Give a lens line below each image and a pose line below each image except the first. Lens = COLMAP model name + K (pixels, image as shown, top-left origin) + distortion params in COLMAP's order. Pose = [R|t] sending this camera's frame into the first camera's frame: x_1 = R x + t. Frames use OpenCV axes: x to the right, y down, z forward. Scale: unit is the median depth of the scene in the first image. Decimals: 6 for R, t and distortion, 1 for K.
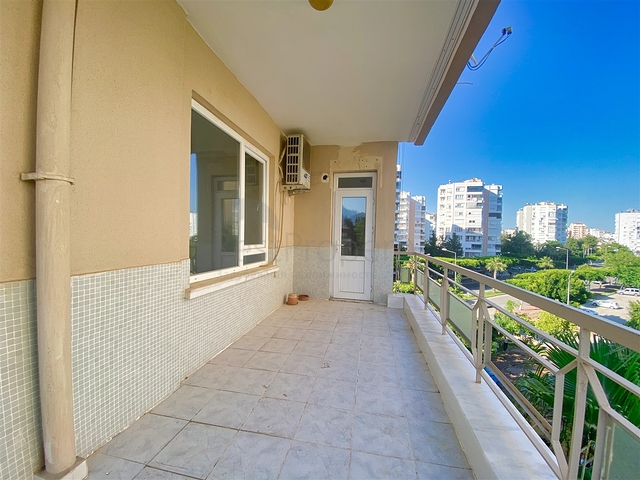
lens RADIAL K [[260.0, 0, 315.0], [0, 260.0, 238.6], [0, 0, 1]] dist [0.002062, -0.006888]
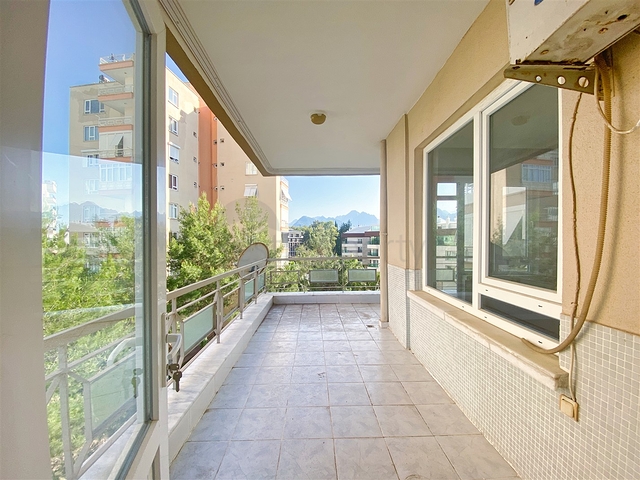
lens RADIAL K [[260.0, 0, 318.1], [0, 260.0, 240.8], [0, 0, 1]] dist [0.002062, -0.006888]
pose [[-0.972243, -0.016598, -0.233386, 0.273771], [-0.019691, 0.999746, 0.010929, -0.064613], [0.233145, 0.015221, -0.972323, 1.760708]]
